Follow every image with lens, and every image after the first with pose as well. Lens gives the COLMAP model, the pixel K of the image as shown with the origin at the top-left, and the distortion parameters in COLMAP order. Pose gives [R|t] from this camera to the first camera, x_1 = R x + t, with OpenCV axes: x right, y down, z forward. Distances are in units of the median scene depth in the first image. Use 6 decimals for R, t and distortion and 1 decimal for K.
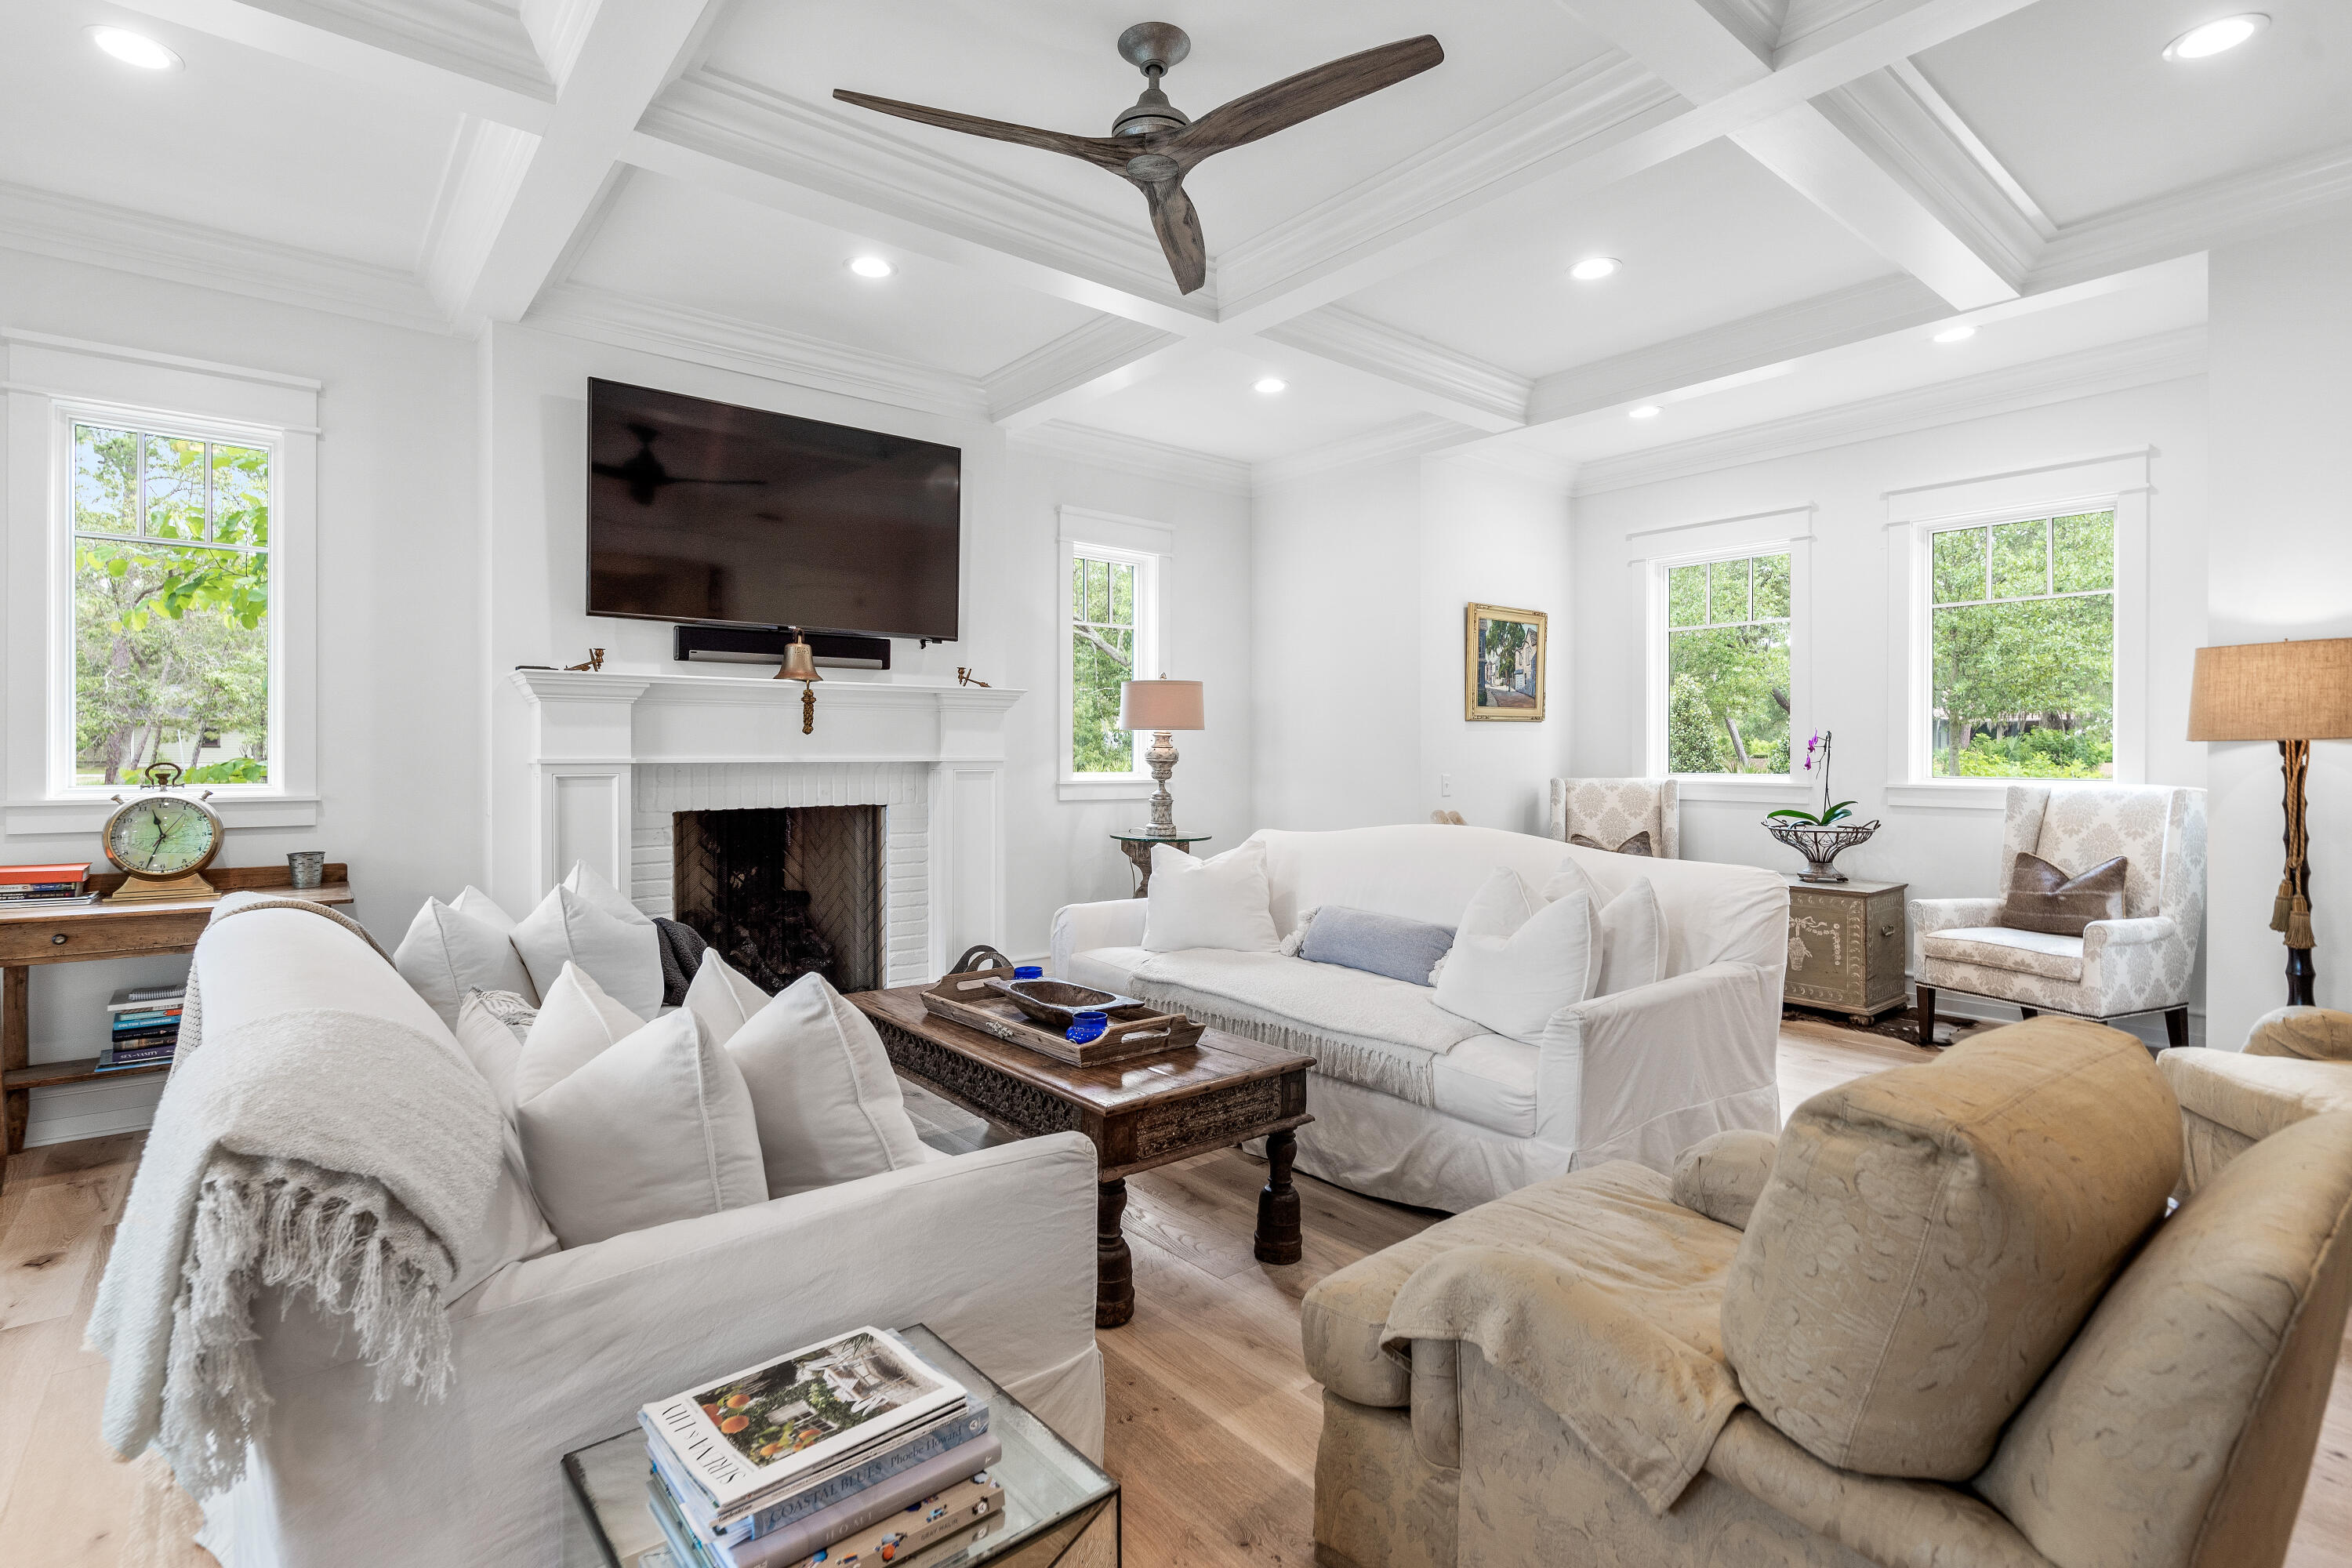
lens RADIAL K [[1103.3, 0, 1170.6], [0, 1103.3, 757.7], [0, 0, 1]] dist [-0.002810, 0.000116]
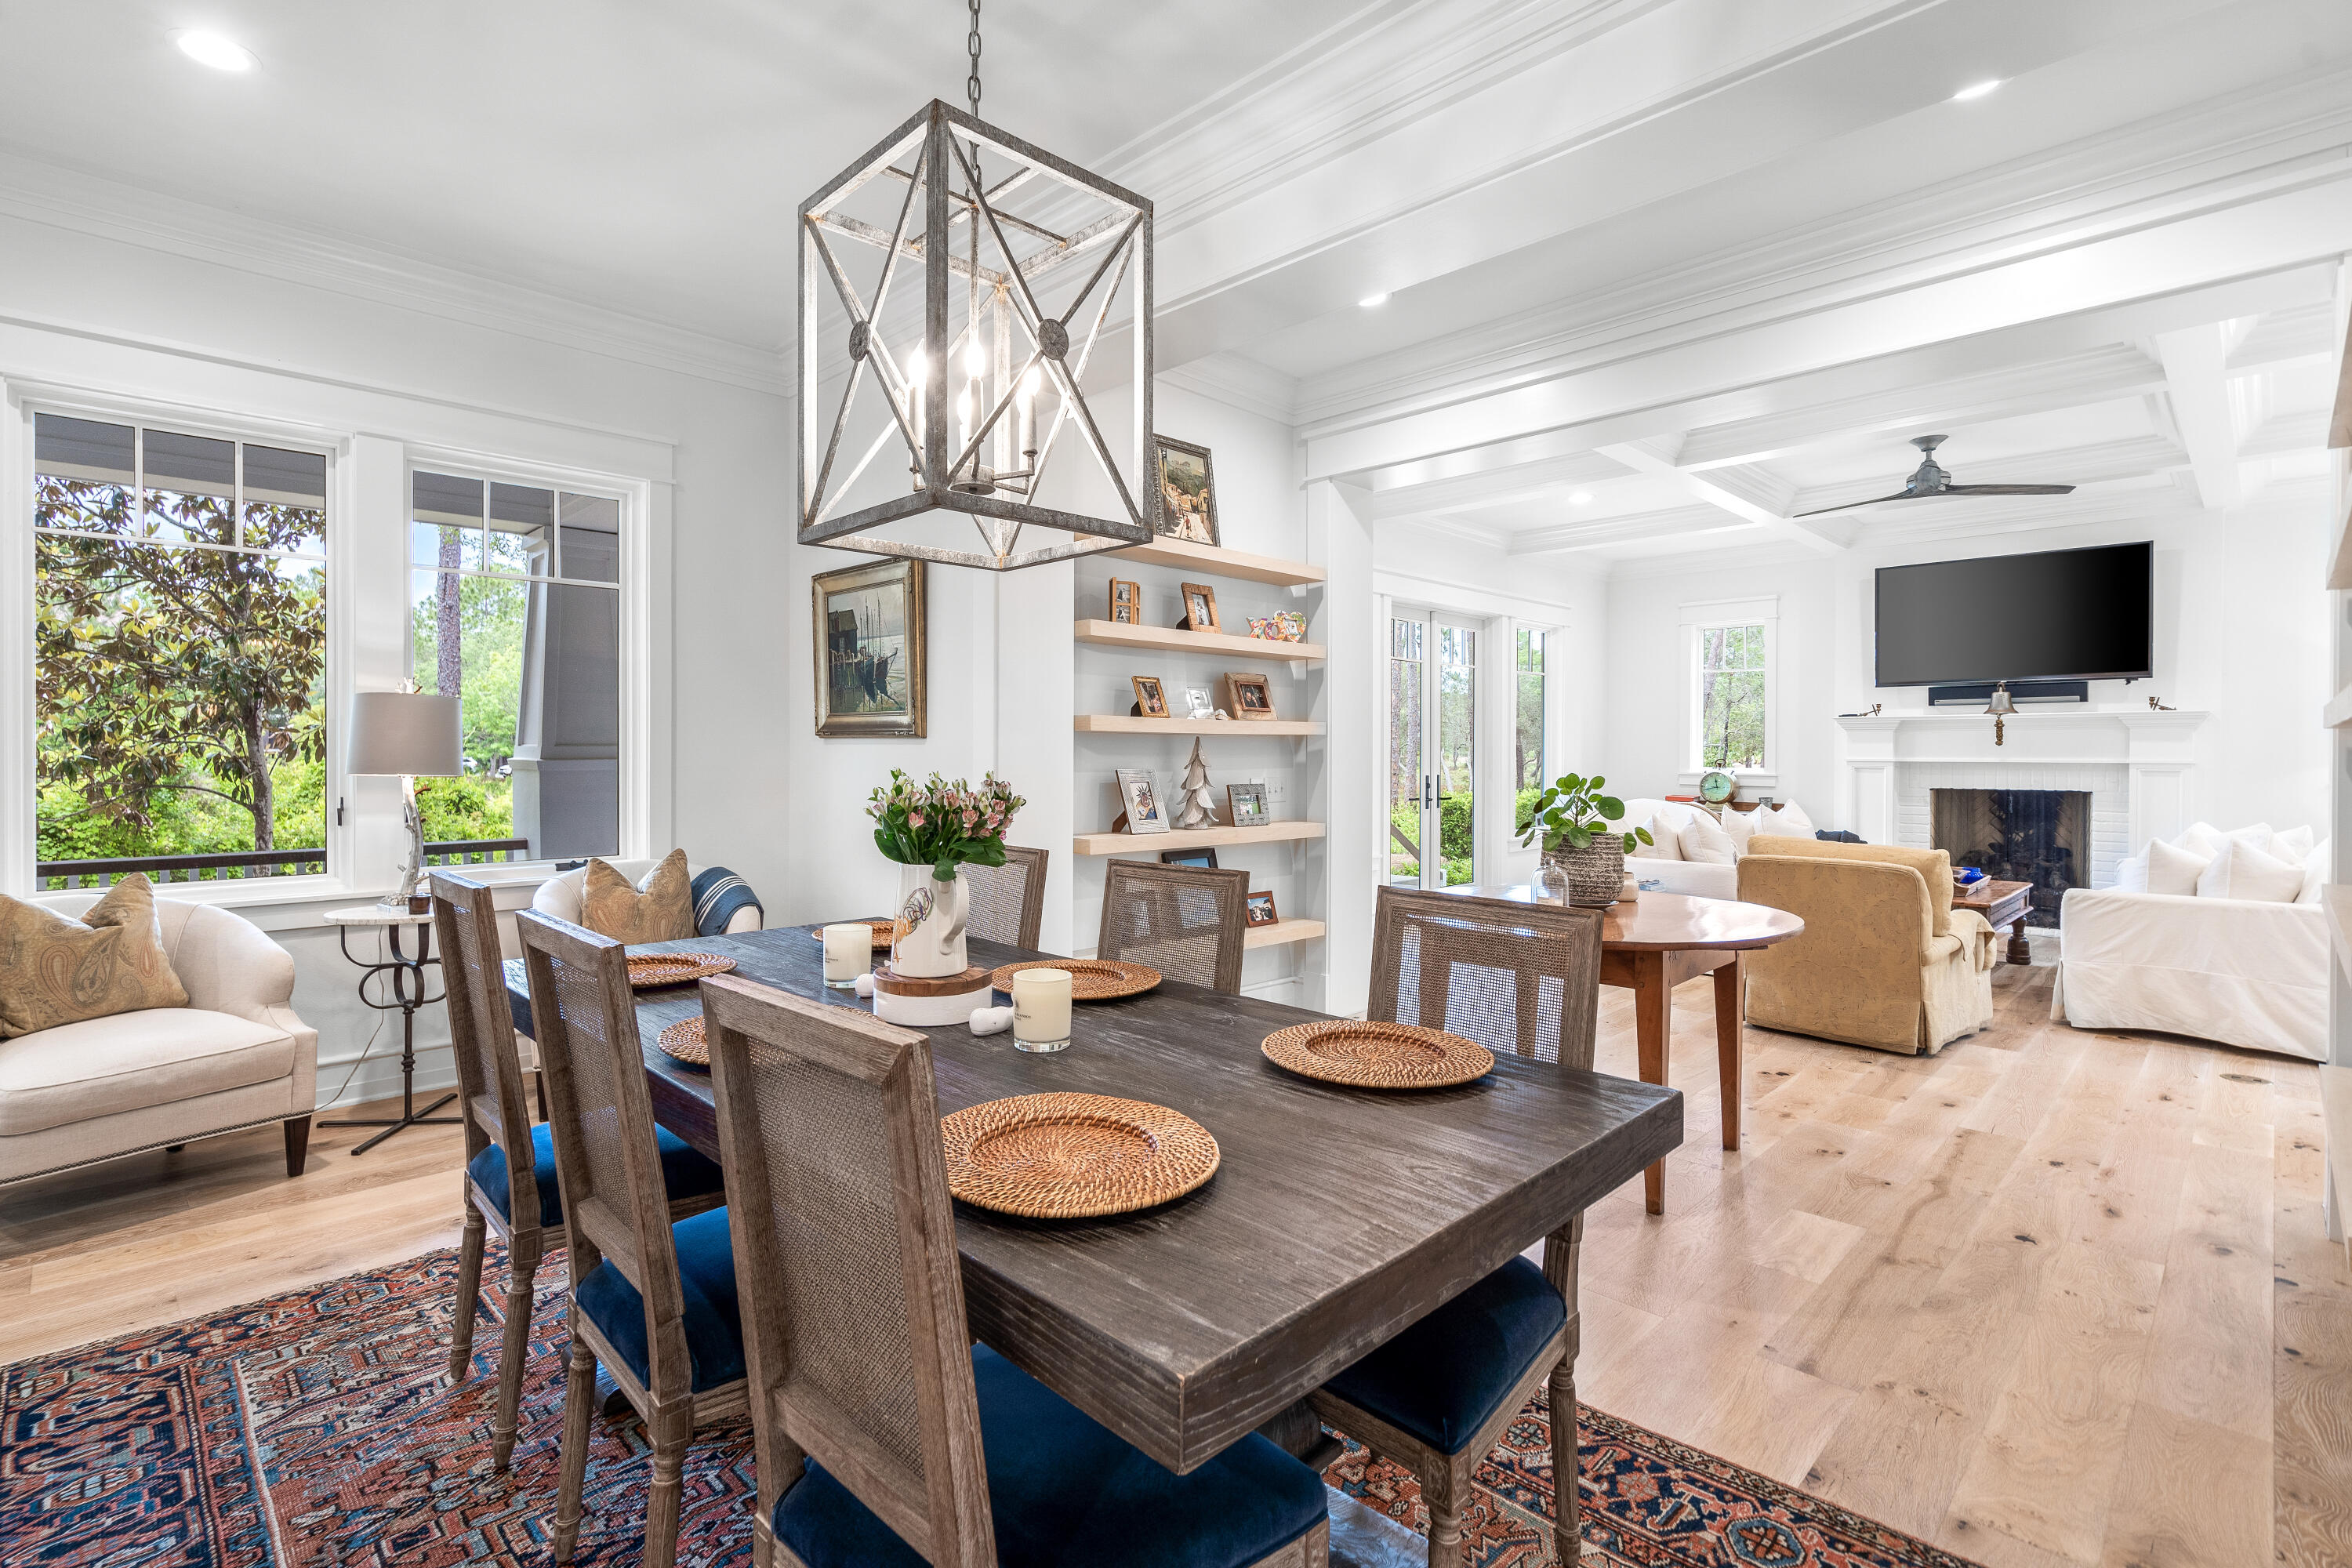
lens RADIAL K [[1103.3, 0, 1139.7], [0, 1103.3, 758.2], [0, 0, 1]] dist [-0.002810, 0.000116]
pose [[0.086189, 0.007989, -0.996247, 1.143453], [-0.007521, 0.999945, 0.007368, -0.004014], [0.996250, 0.006858, 0.086244, -0.428152]]
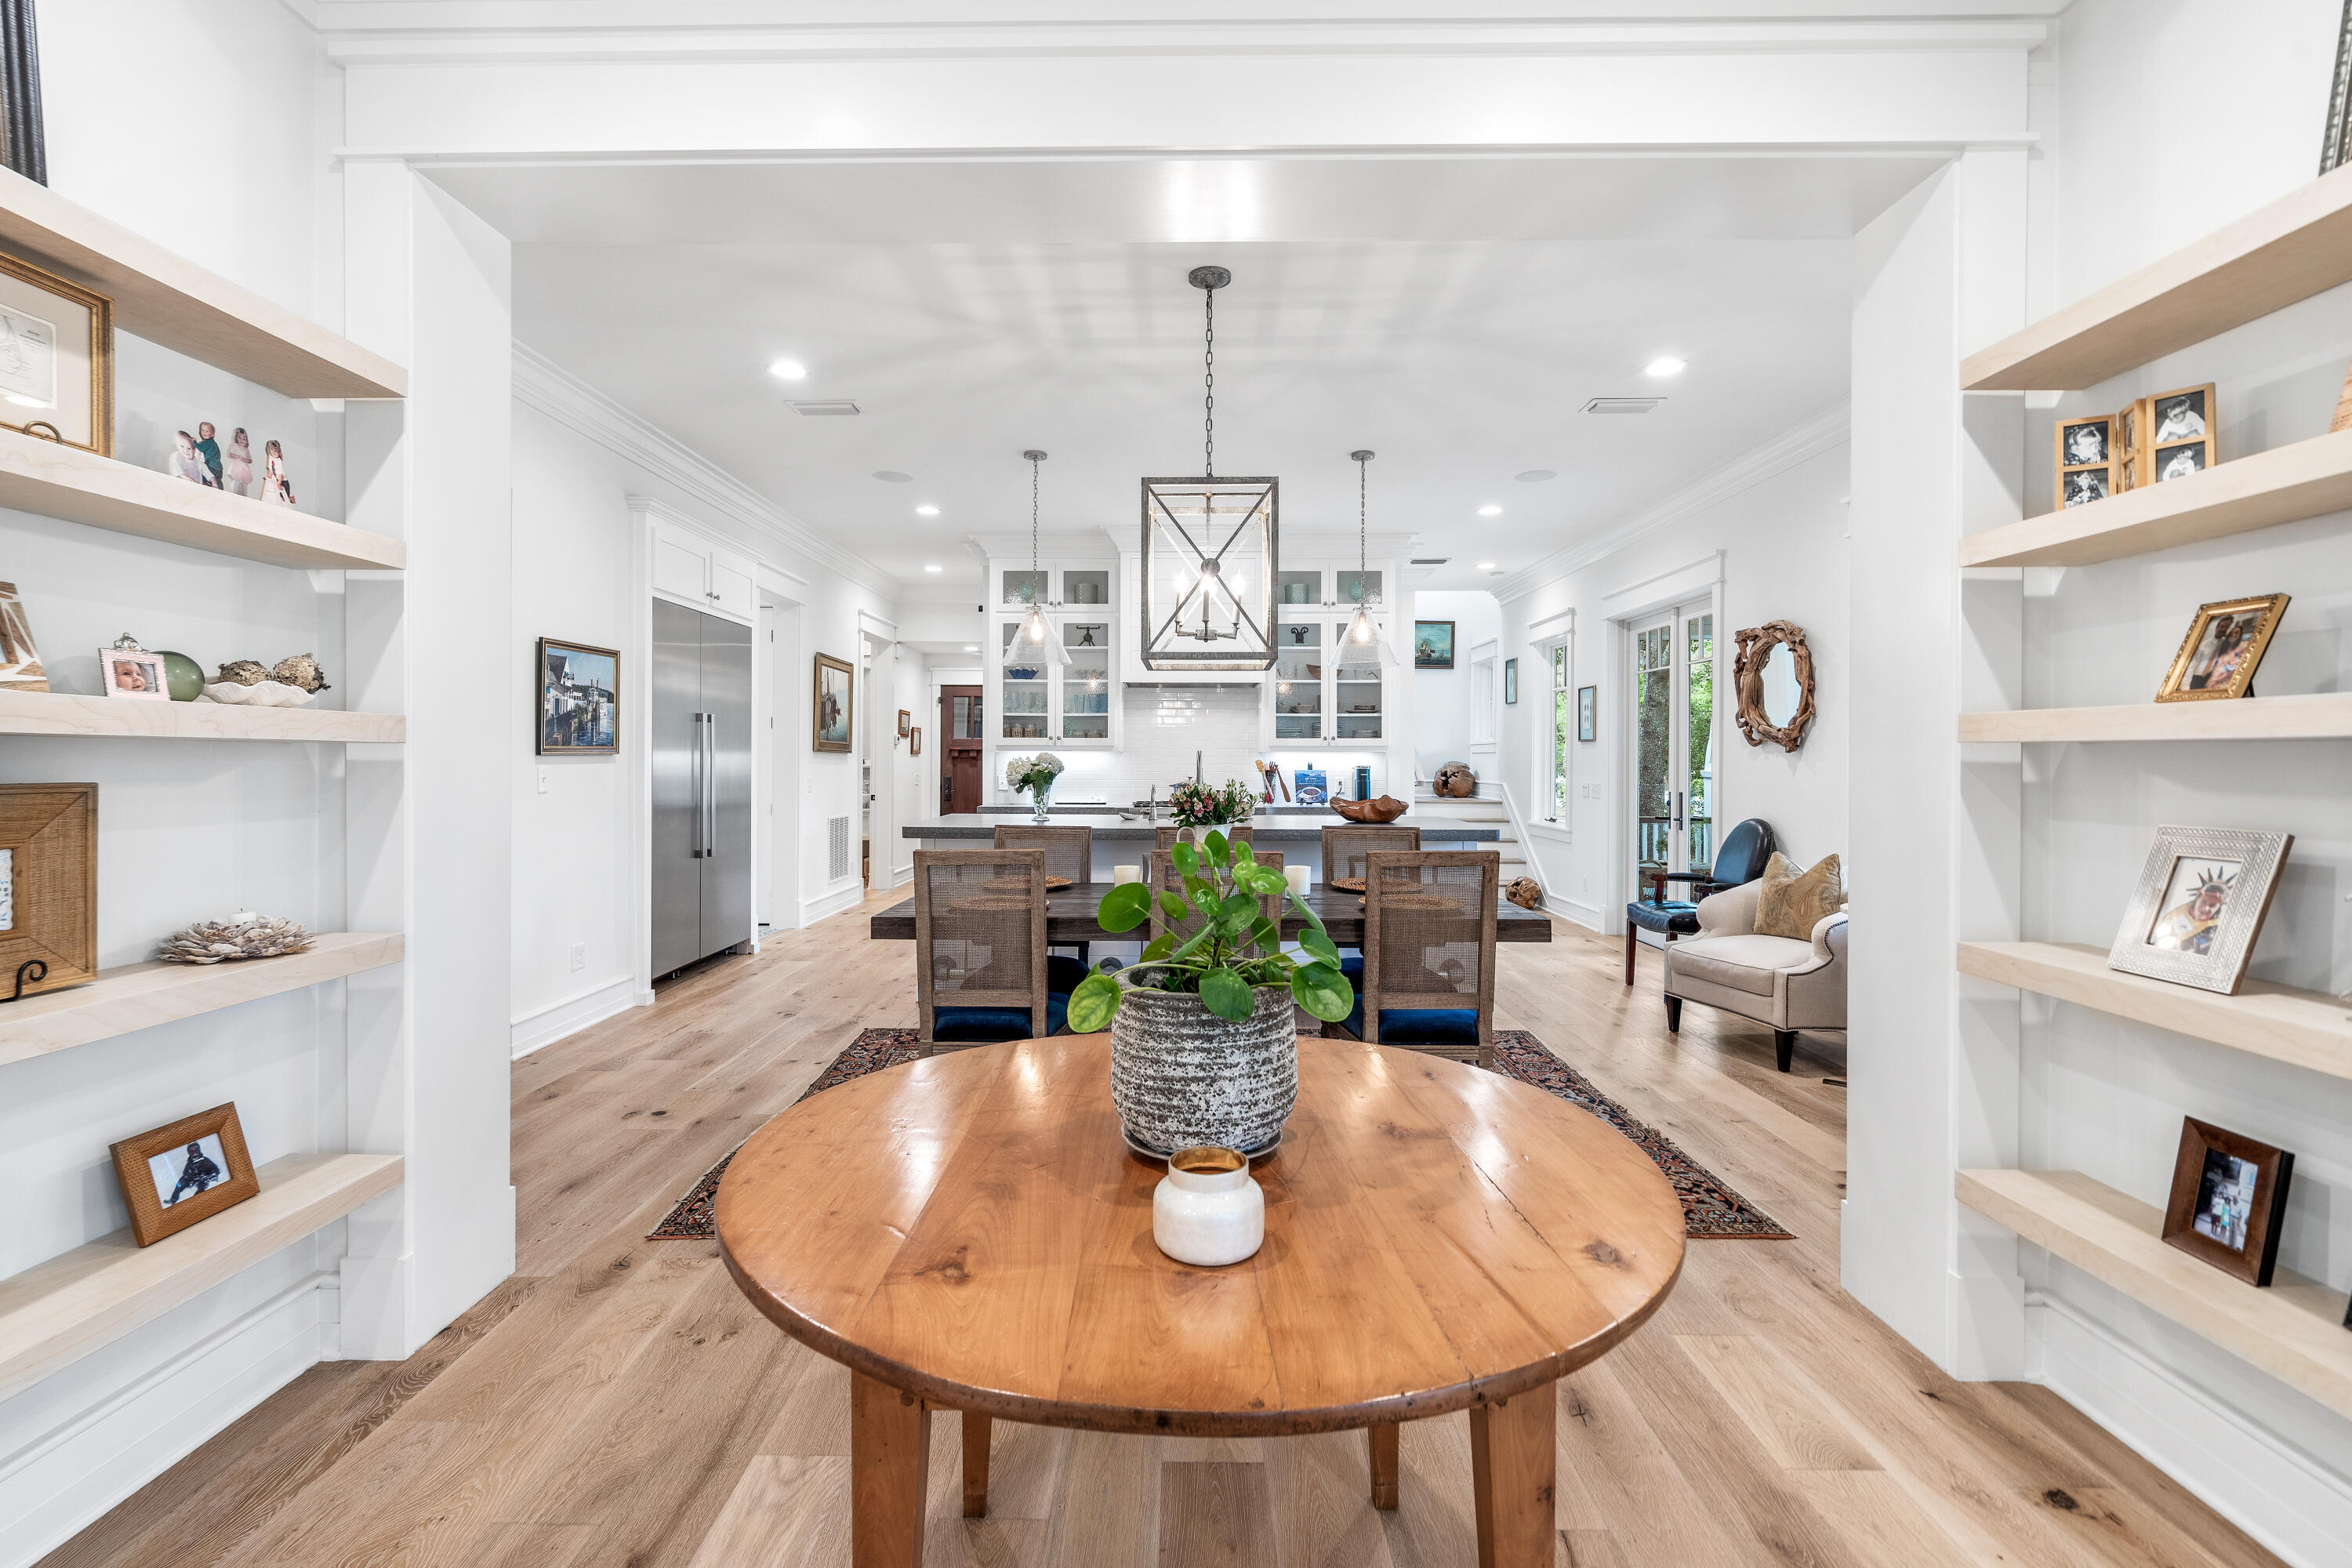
lens RADIAL K [[1103.3, 0, 1161.6], [0, 1103.3, 762.1], [0, 0, 1]] dist [-0.002810, 0.000116]
pose [[-0.764498, -0.002434, 0.644622, 0.272984], [-0.000097, 0.999993, 0.003660, -0.011723], [-0.644627, 0.002735, -0.764493, 0.160374]]
